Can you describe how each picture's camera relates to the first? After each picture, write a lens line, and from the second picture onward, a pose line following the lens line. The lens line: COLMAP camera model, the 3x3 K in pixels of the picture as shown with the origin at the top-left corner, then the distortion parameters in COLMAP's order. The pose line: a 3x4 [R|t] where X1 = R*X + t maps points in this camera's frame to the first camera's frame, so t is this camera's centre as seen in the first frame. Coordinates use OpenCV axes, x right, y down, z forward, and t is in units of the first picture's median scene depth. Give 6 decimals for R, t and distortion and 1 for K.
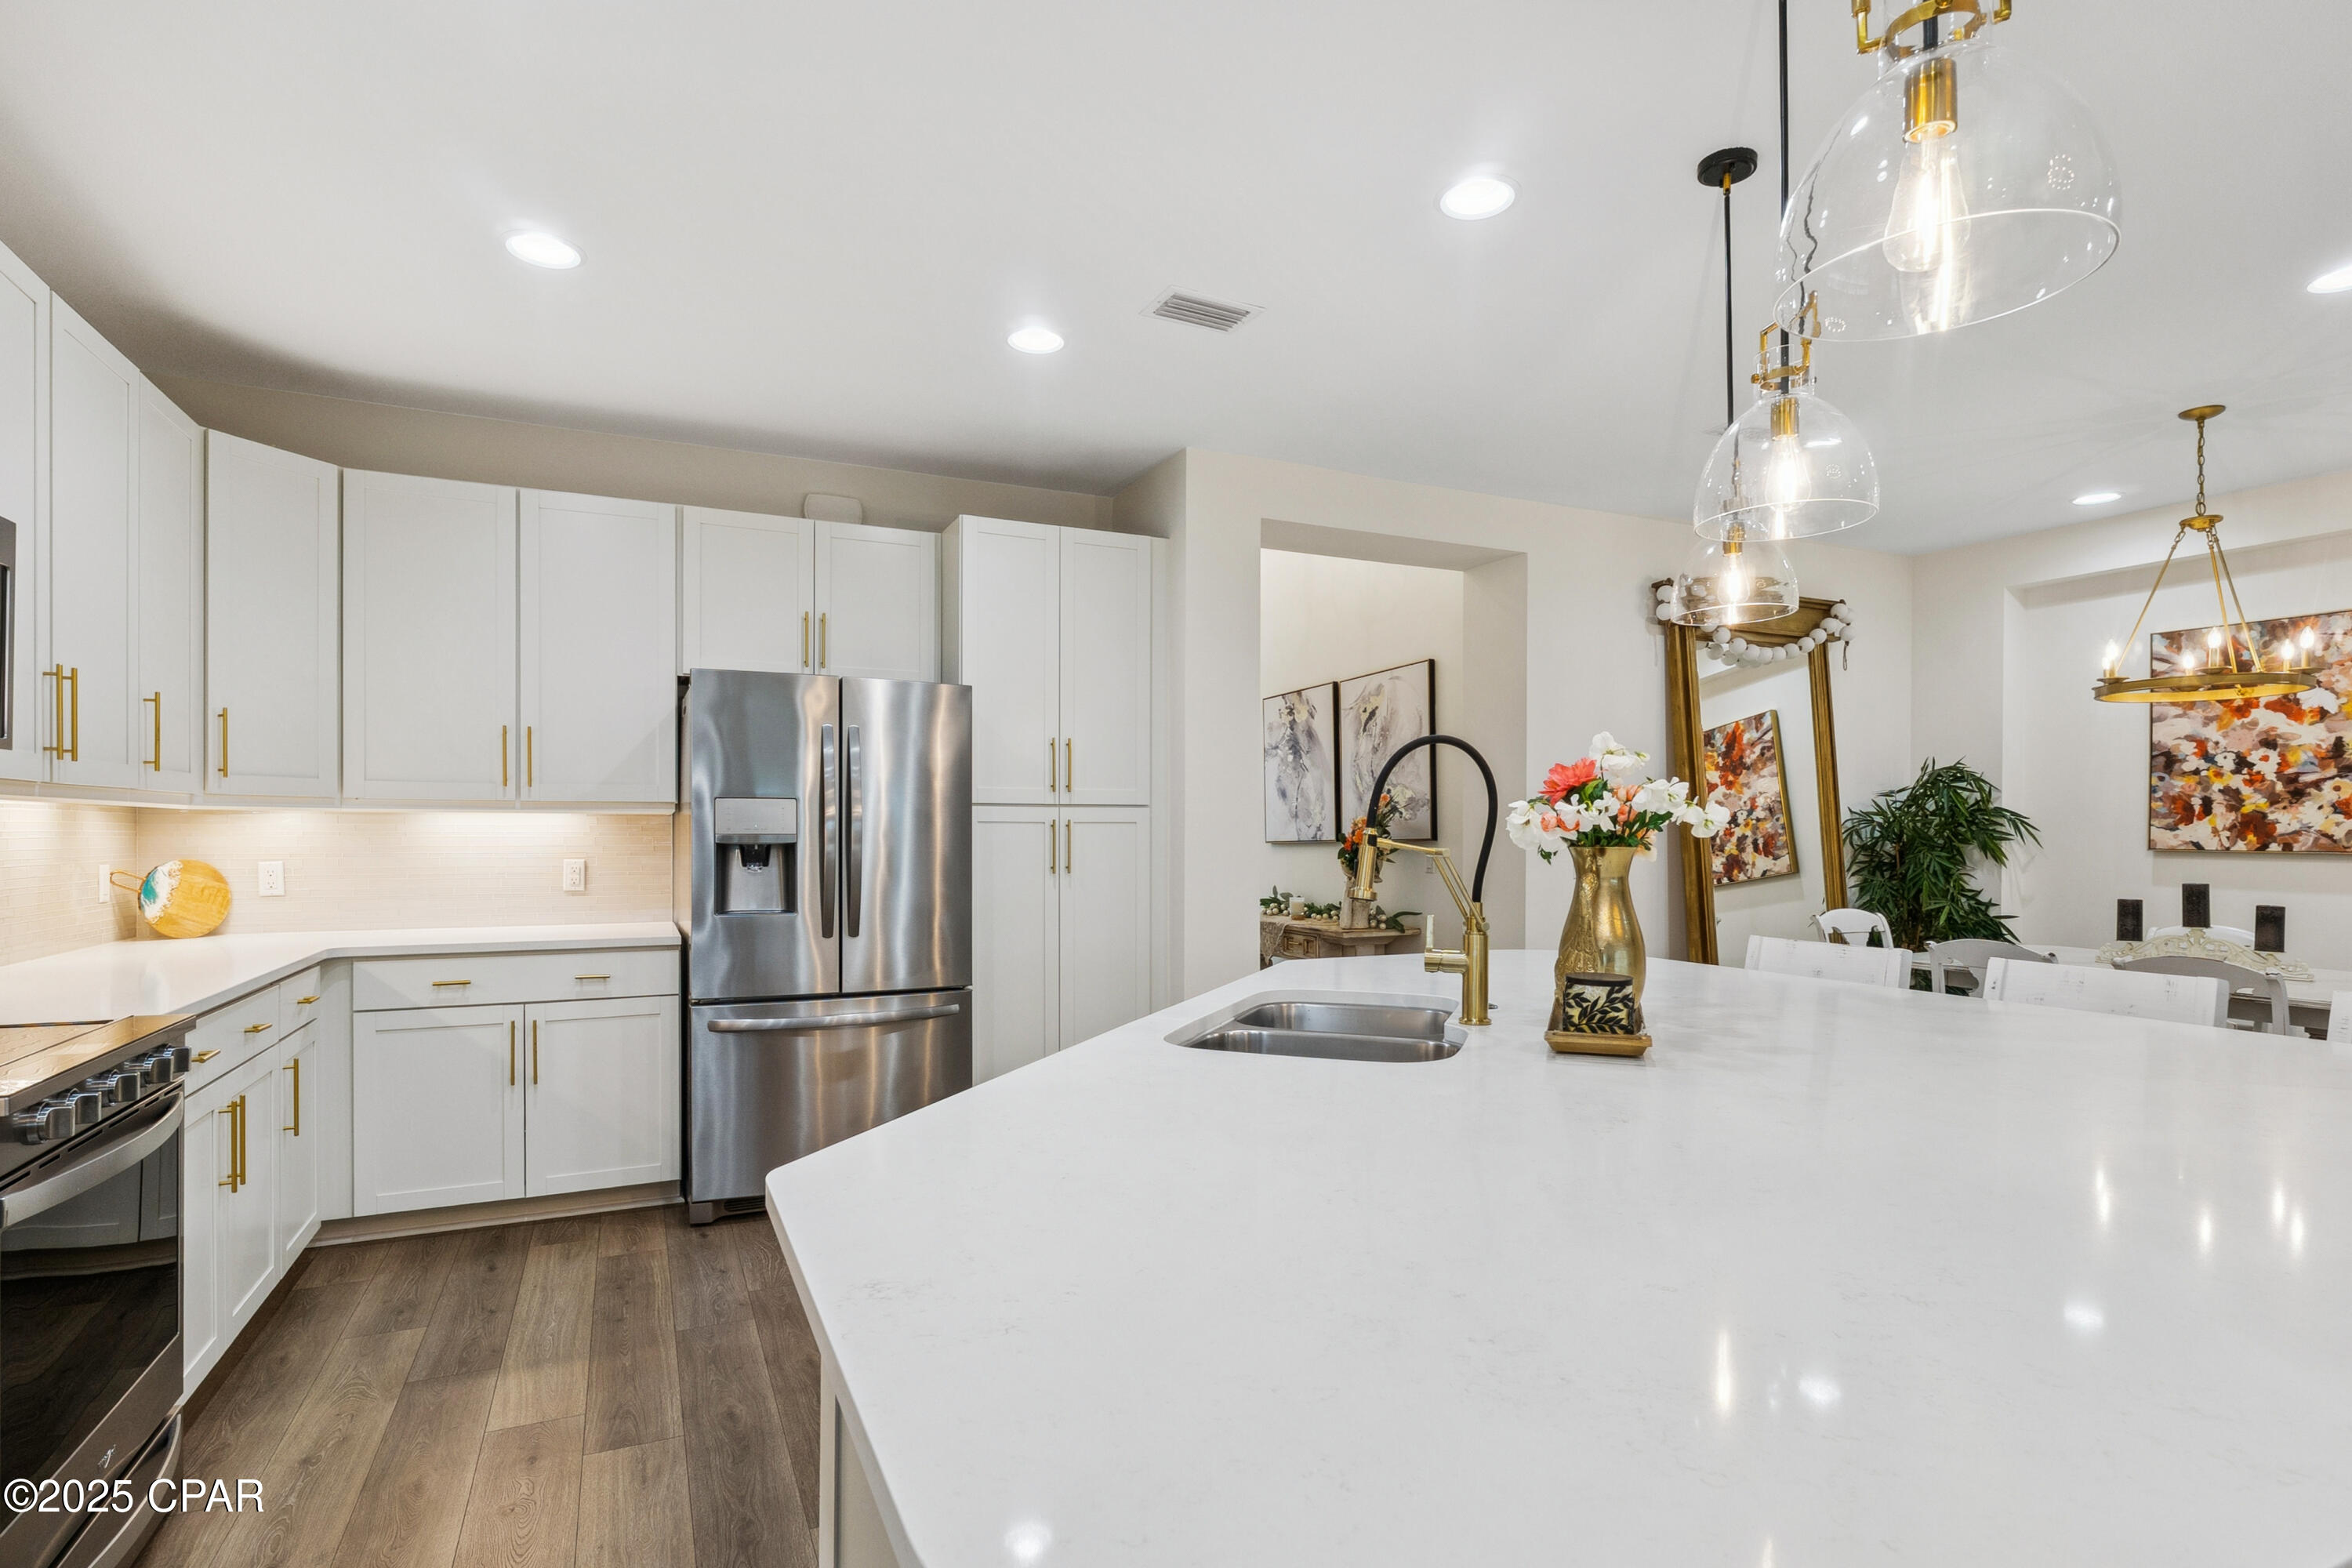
lens RADIAL K [[1171.9, 0, 1172.1], [0, 1171.9, 837.4], [0, 0, 1]] dist [0.001607, 0.000144]
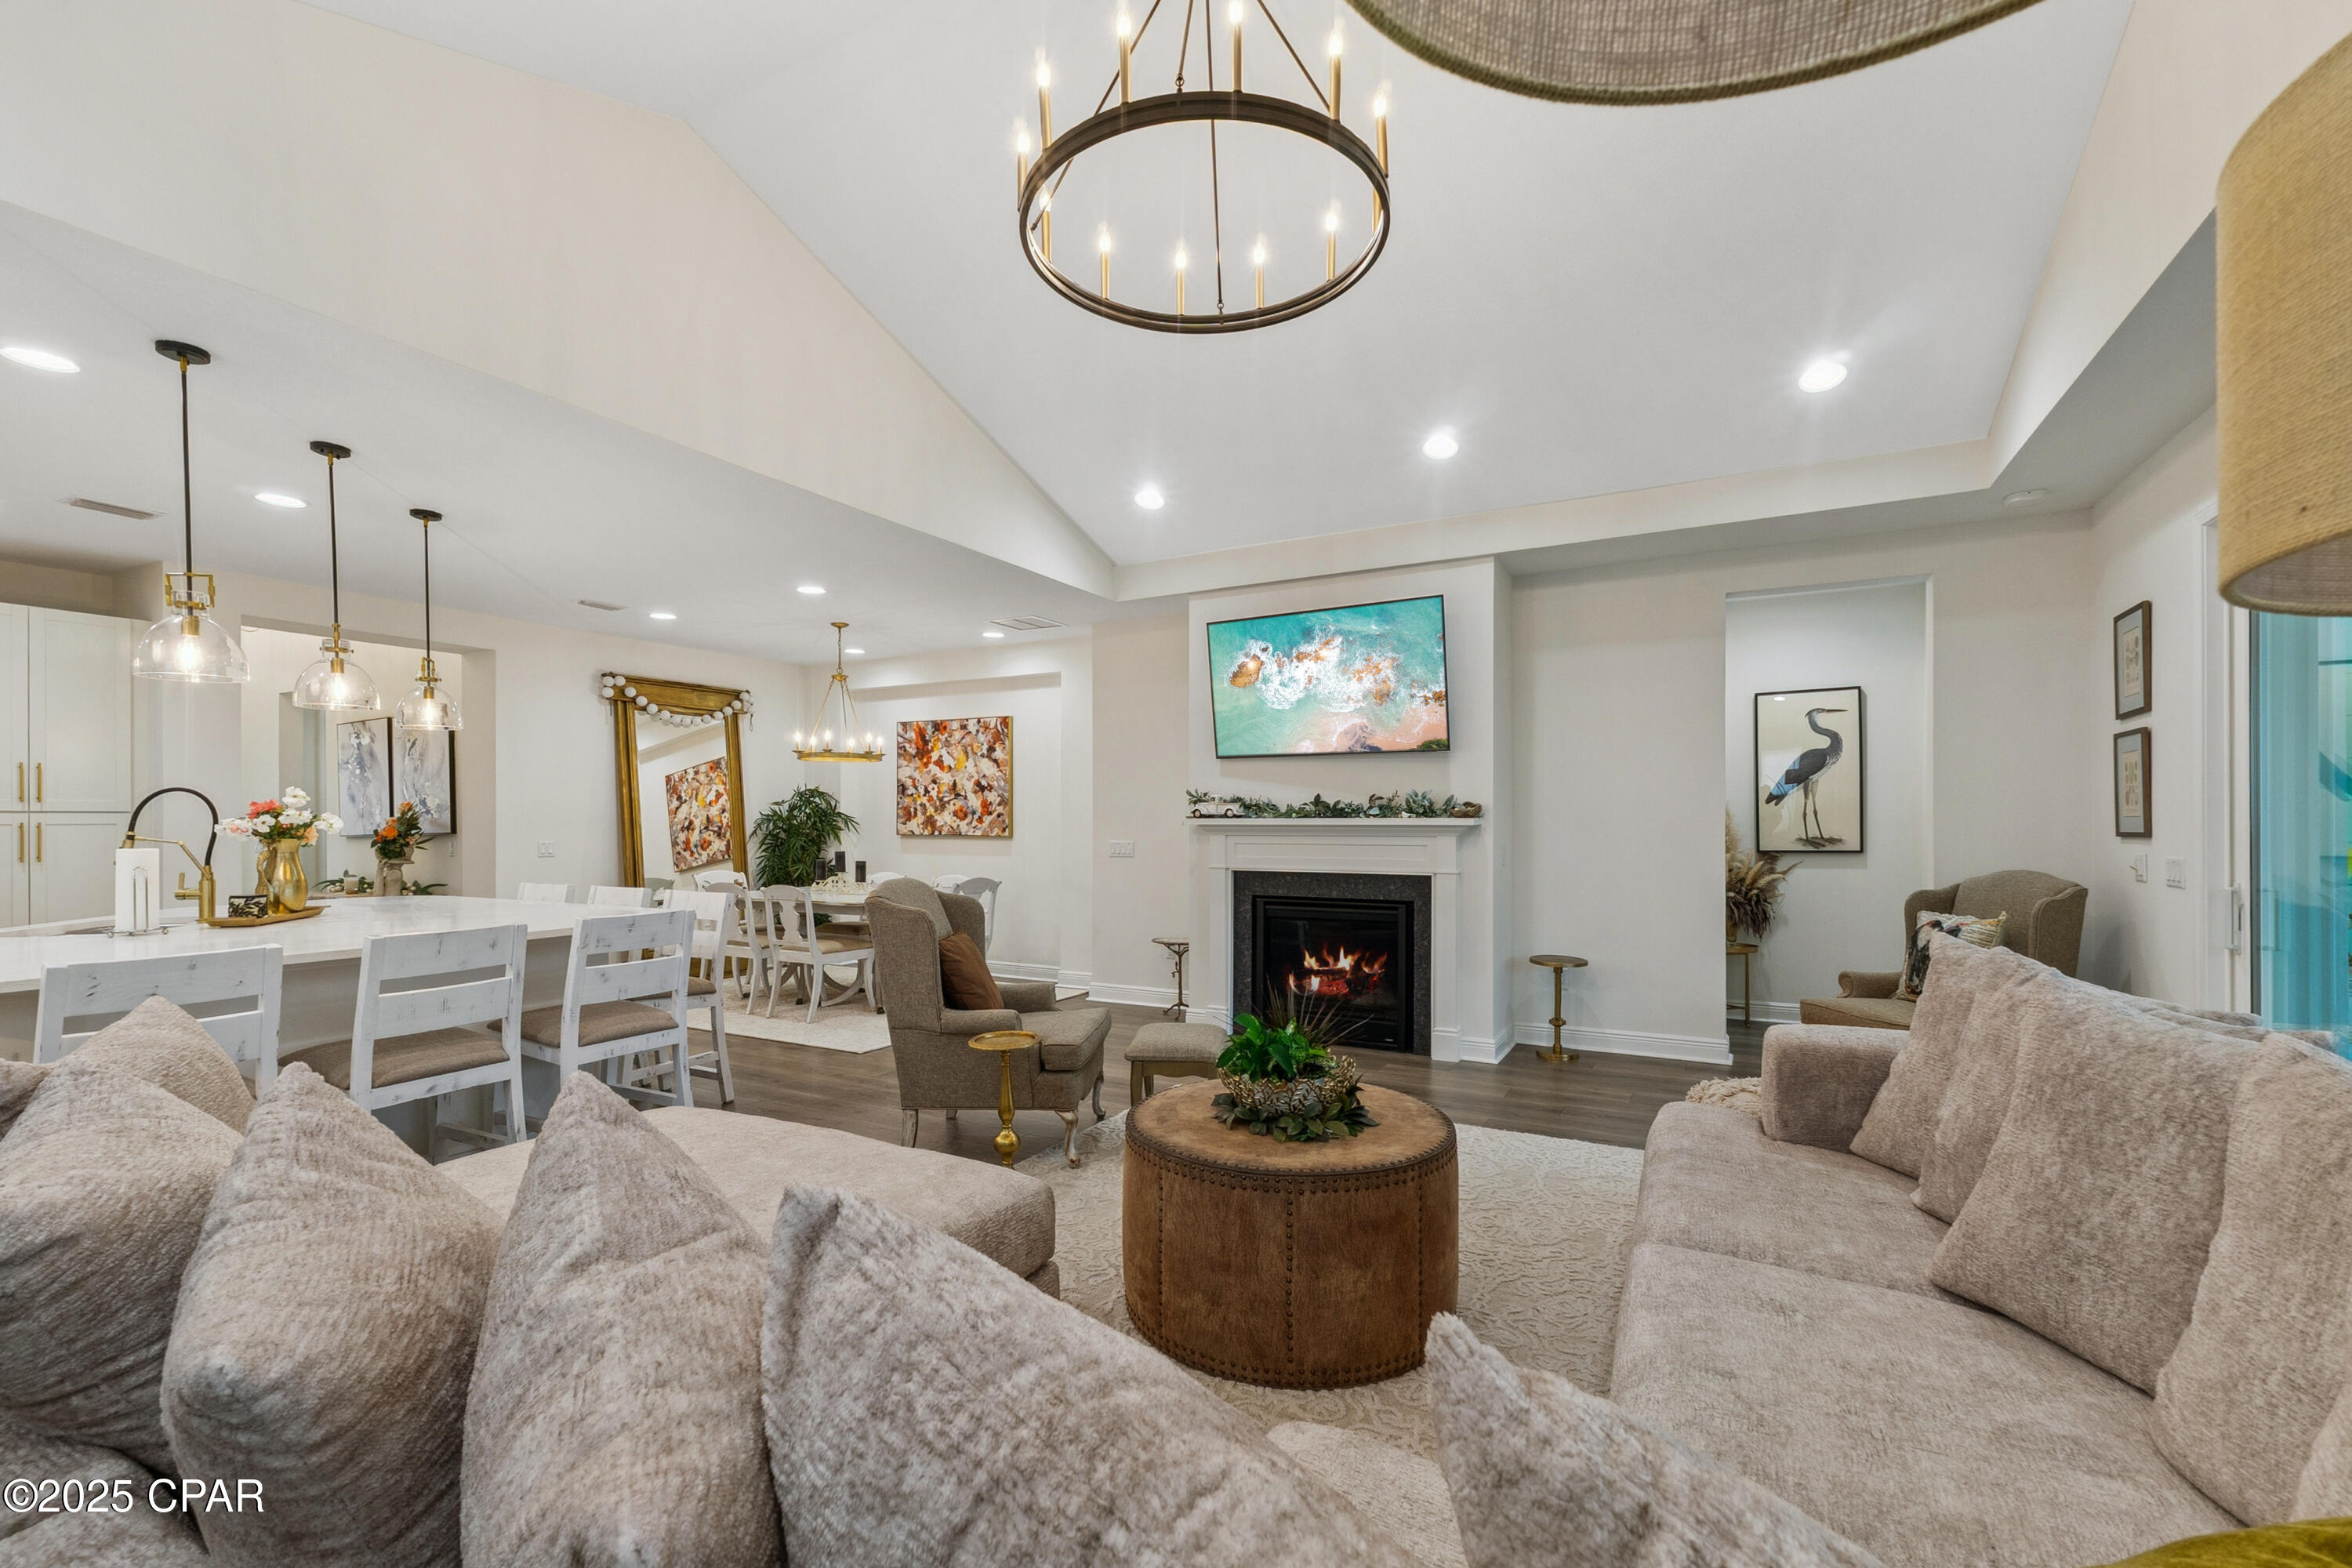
lens RADIAL K [[1001.1, 0, 1171.5], [0, 1001.1, 819.2], [0, 0, 1]] dist [0.002709, 0.000070]
pose [[0.804293, -0.002231, 0.594228, 0.231469], [0.007208, 0.999956, -0.006003, -0.001995], [-0.594189, 0.009112, 0.804274, -0.609308]]
